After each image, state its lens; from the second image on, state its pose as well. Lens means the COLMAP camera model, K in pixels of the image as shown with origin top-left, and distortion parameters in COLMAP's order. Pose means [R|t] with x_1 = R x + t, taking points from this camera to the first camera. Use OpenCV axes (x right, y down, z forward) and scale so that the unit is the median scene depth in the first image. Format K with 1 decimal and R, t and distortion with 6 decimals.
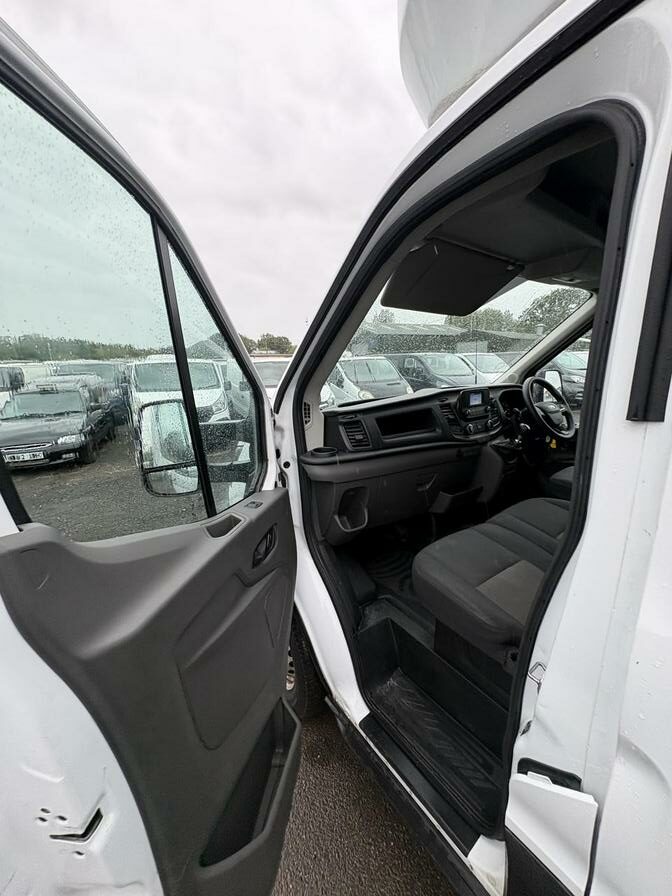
lens RADIAL K [[357.4, 0, 334.0], [0, 357.4, 447.4], [0, 0, 1]] dist [0.007418, -0.001162]
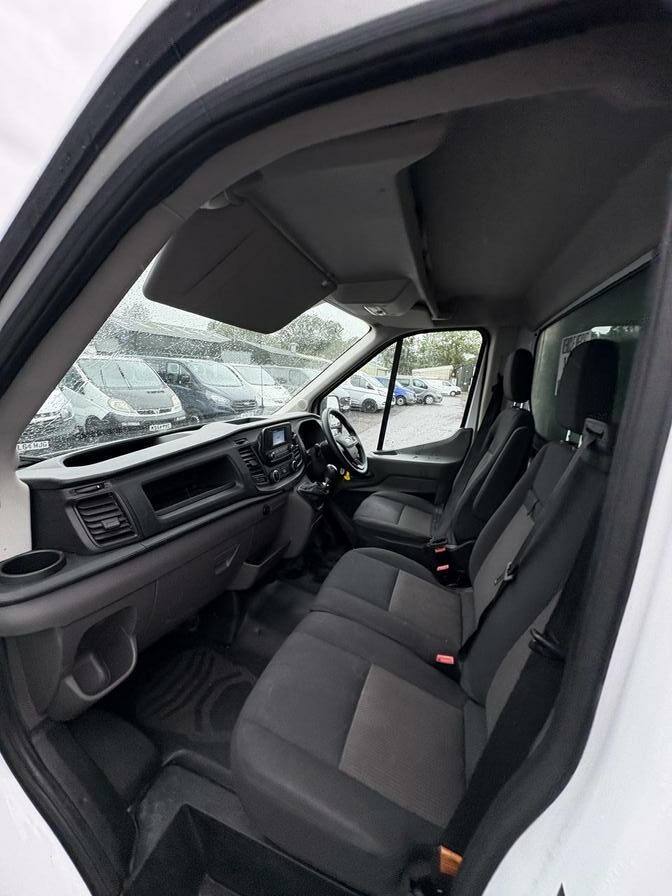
lens RADIAL K [[357.4, 0, 335.9], [0, 357.4, 449.2], [0, 0, 1]] dist [0.007418, -0.001162]
pose [[0.808075, -0.048792, 0.587056, 0.024779], [0.056800, 0.998374, 0.004792, -0.105375], [-0.586335, 0.029472, 0.809532, 0.273310]]
